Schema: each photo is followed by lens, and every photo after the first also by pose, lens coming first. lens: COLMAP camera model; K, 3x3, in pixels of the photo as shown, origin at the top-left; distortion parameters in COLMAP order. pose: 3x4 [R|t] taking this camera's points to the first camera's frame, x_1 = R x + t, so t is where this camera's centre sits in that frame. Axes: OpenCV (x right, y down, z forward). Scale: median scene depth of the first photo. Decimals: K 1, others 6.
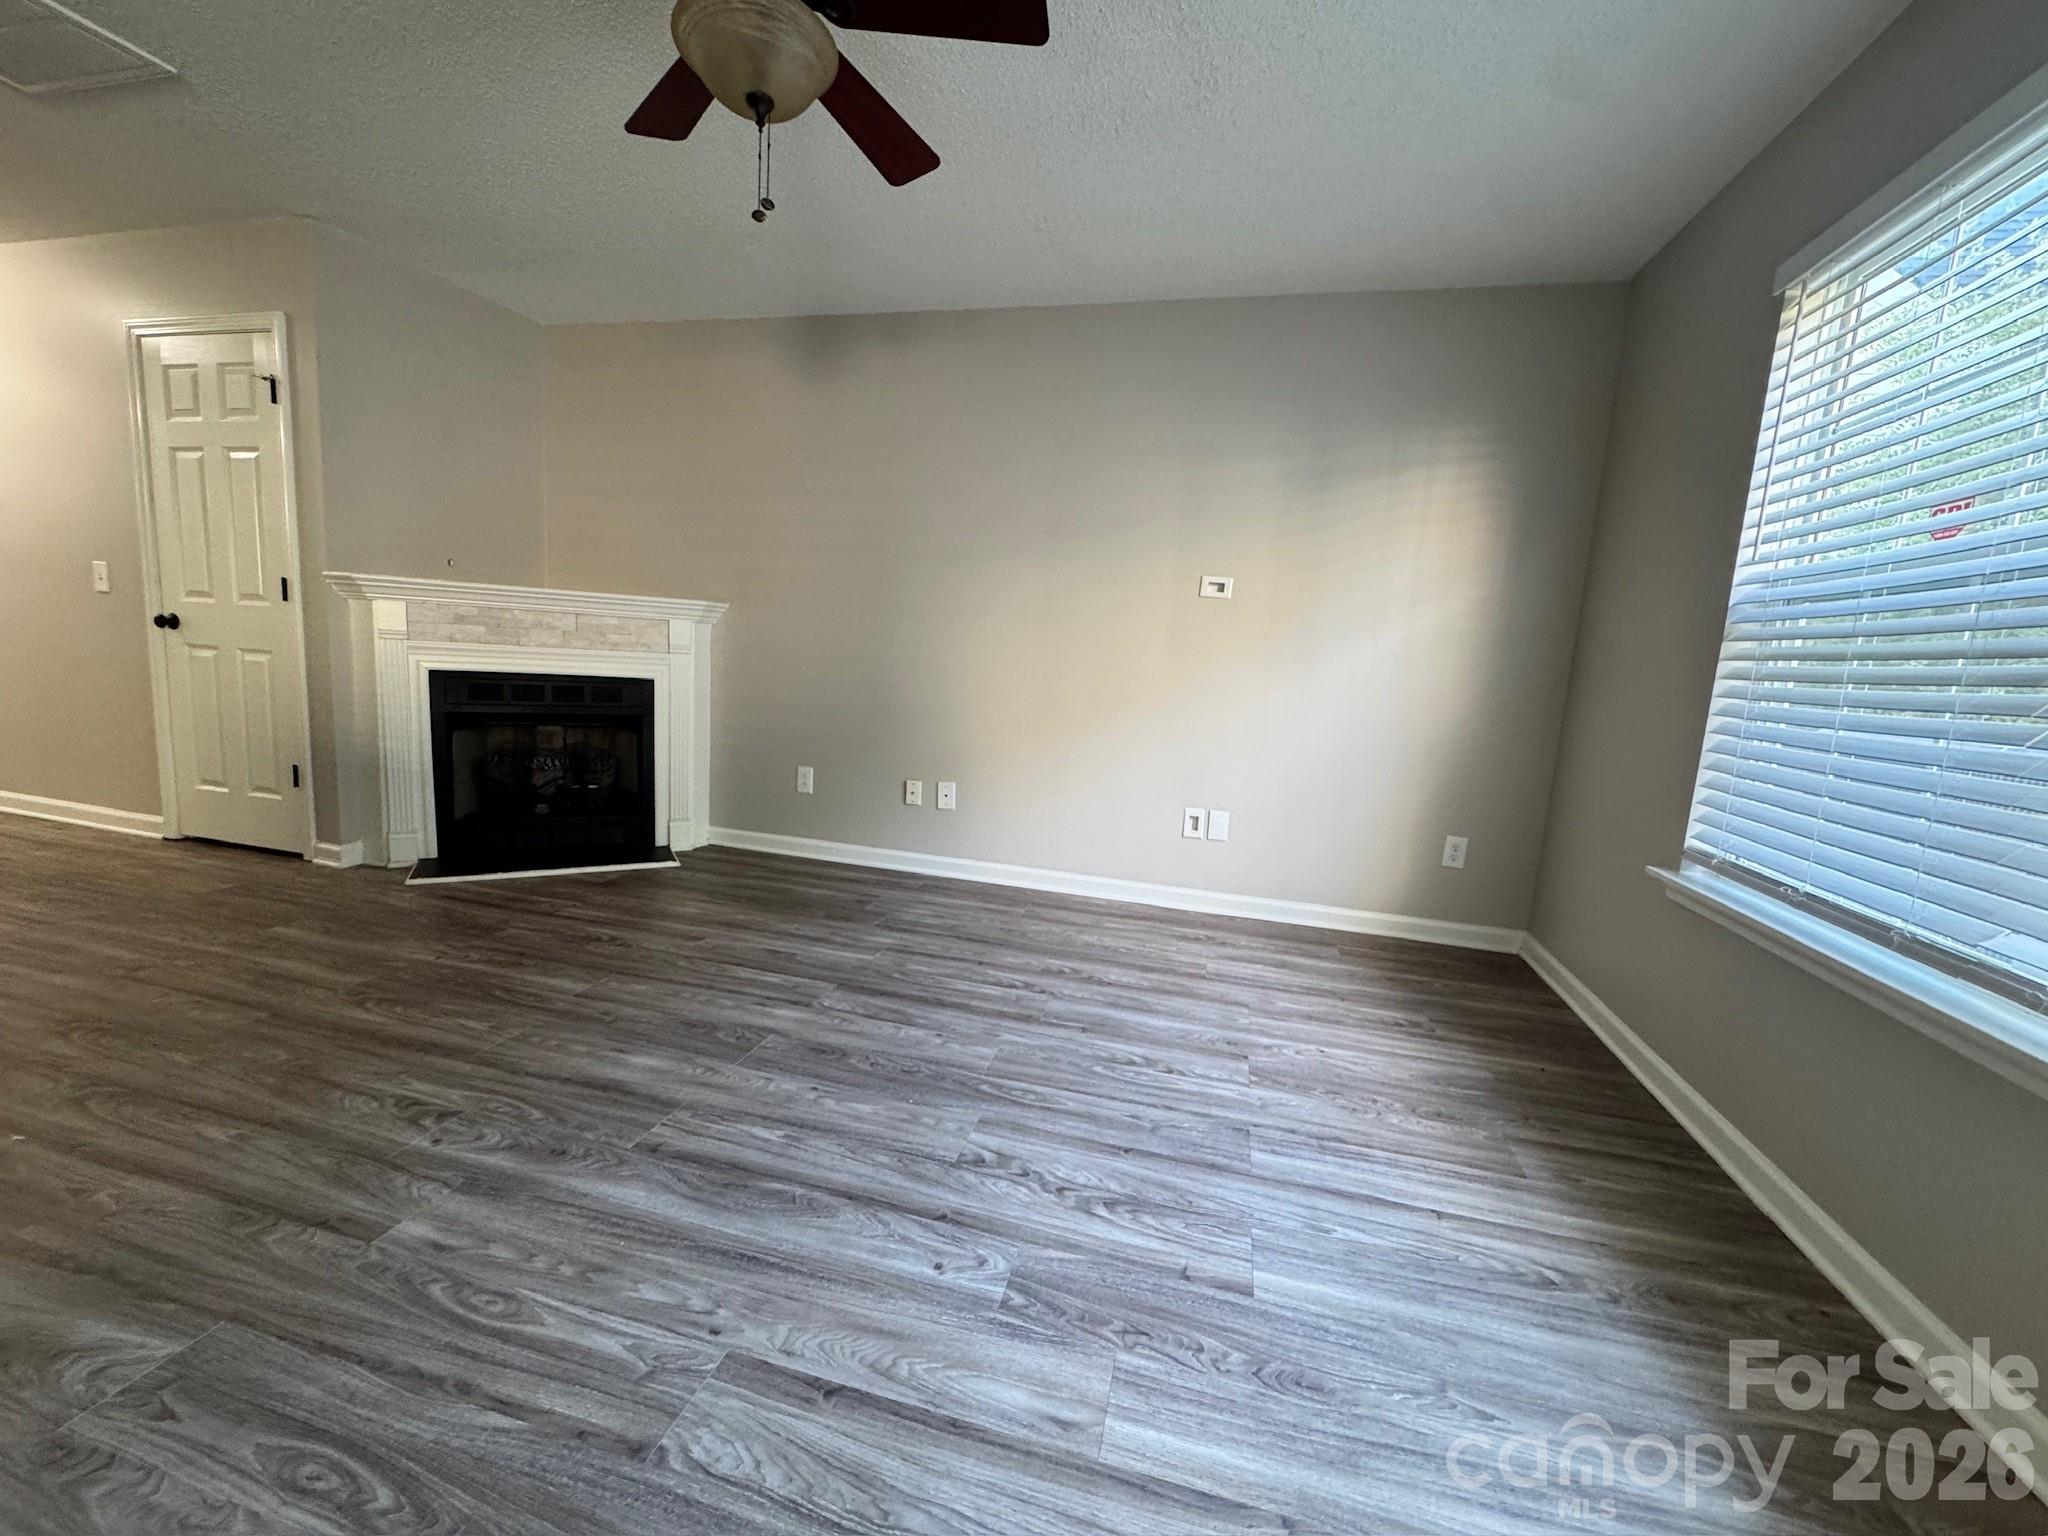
lens RADIAL K [[816.1, 0, 1027.3], [0, 816.1, 768.3], [0, 0, 1]] dist [-0.006448, 0.000666]
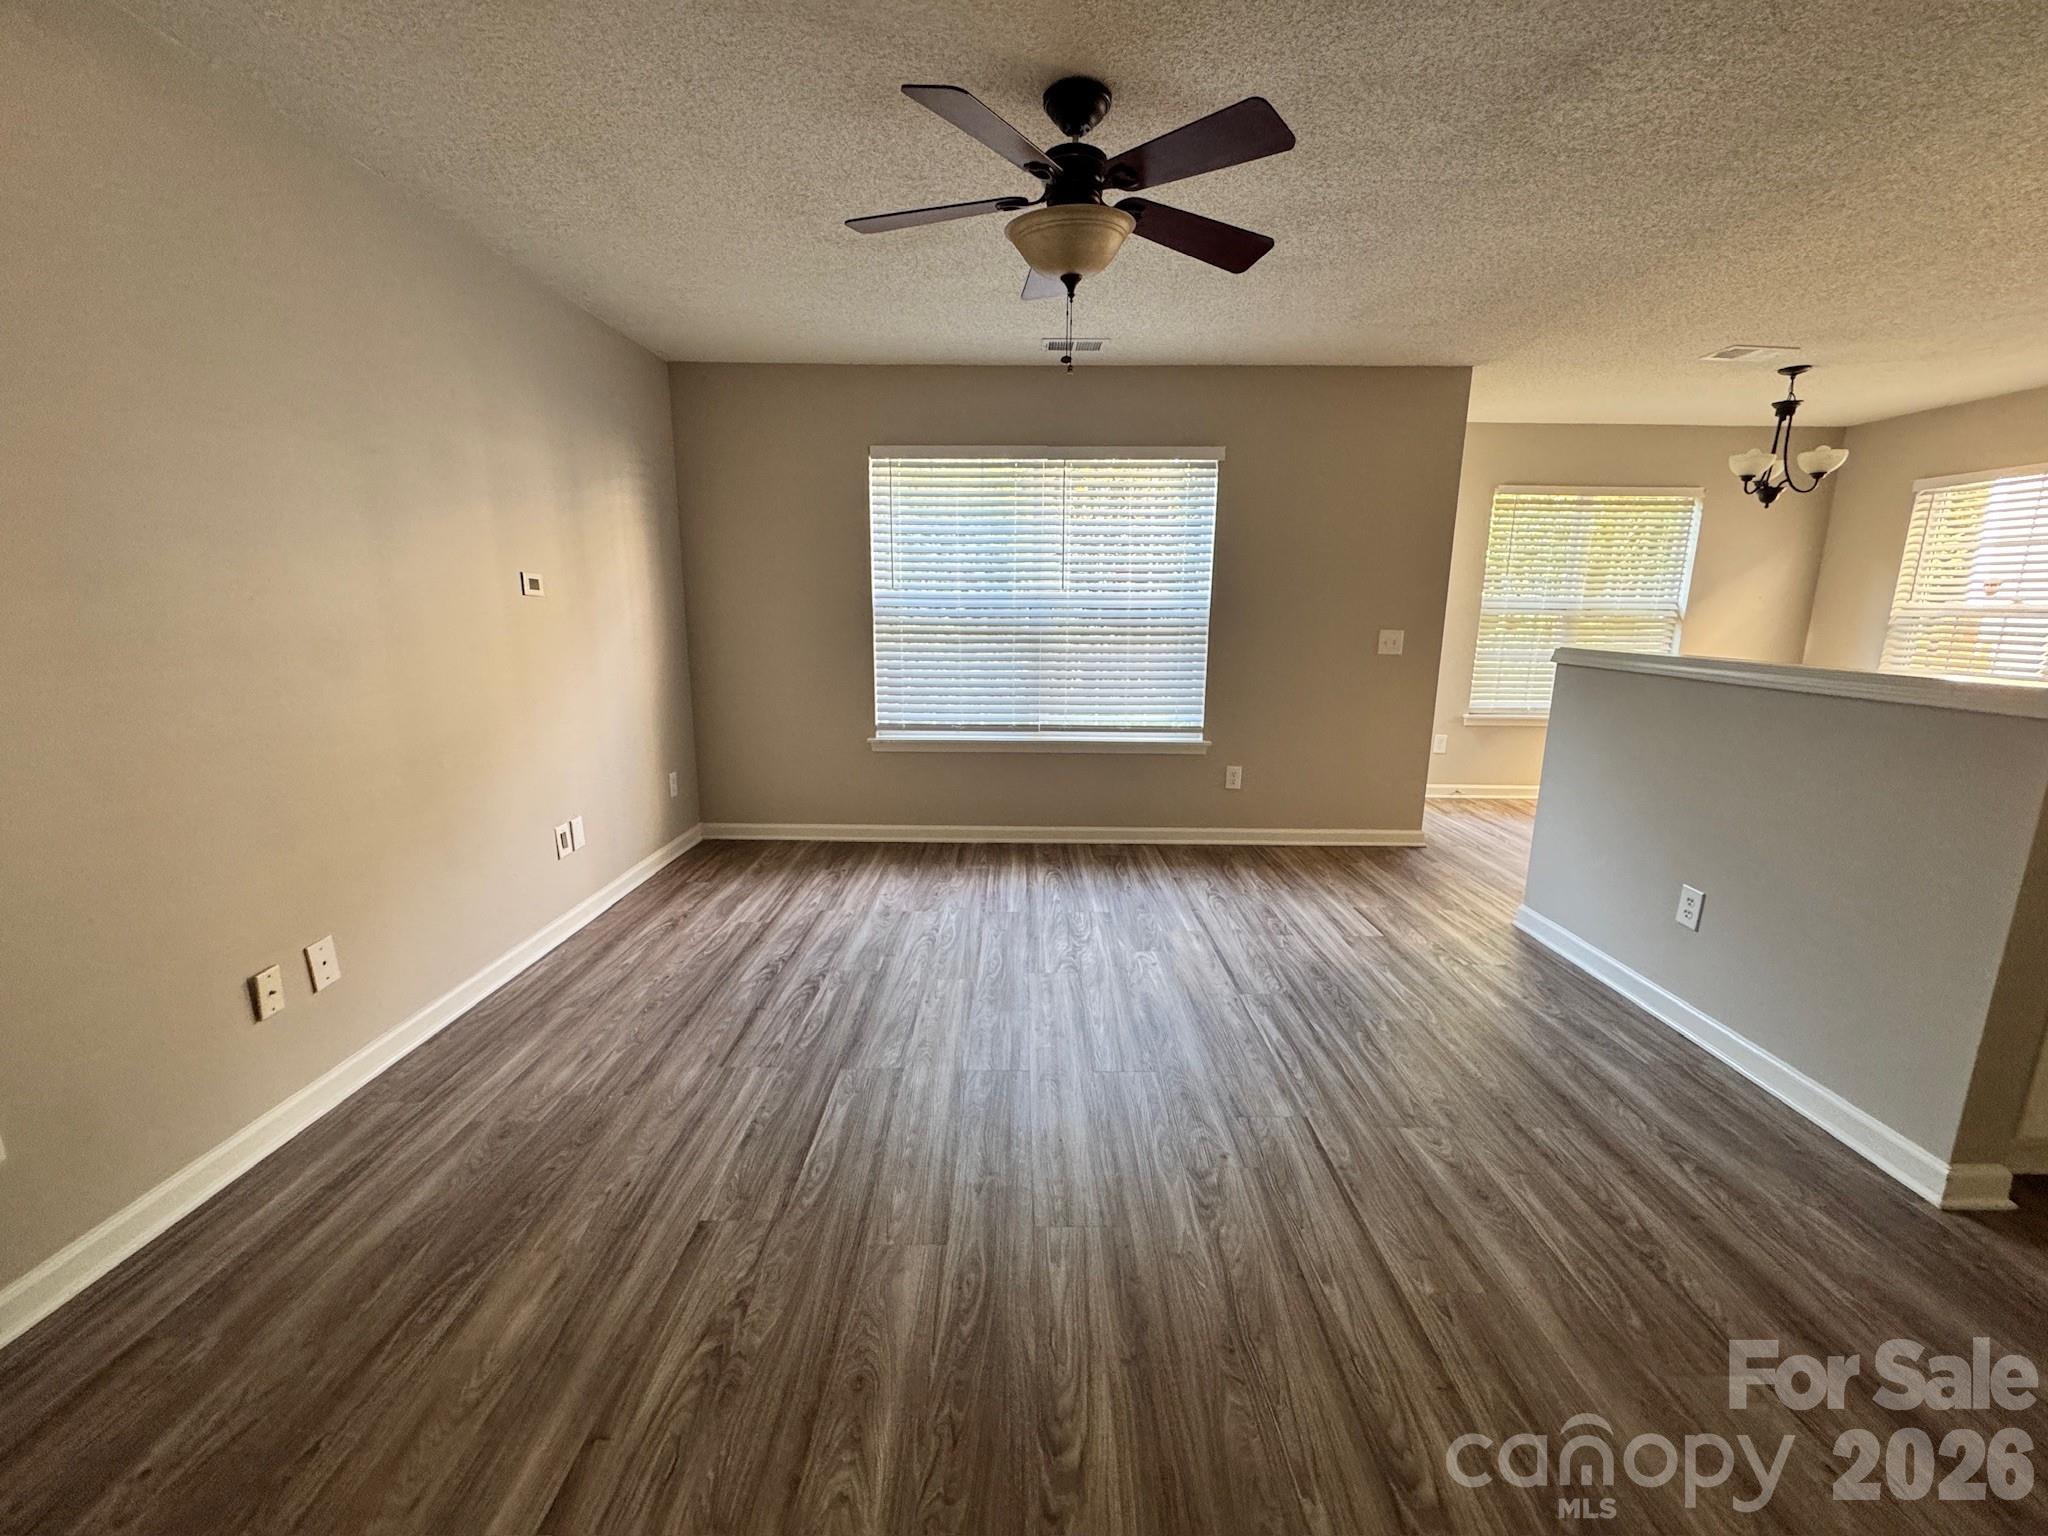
lens RADIAL K [[816.1, 0, 1024.5], [0, 816.1, 767.2], [0, 0, 1]] dist [-0.006448, 0.000666]
pose [[-0.243574, -0.256026, 0.935480, -0.909915], [0.112797, 0.950506, 0.289508, -0.261993], [-0.963301, 0.176036, -0.202640, 0.794449]]
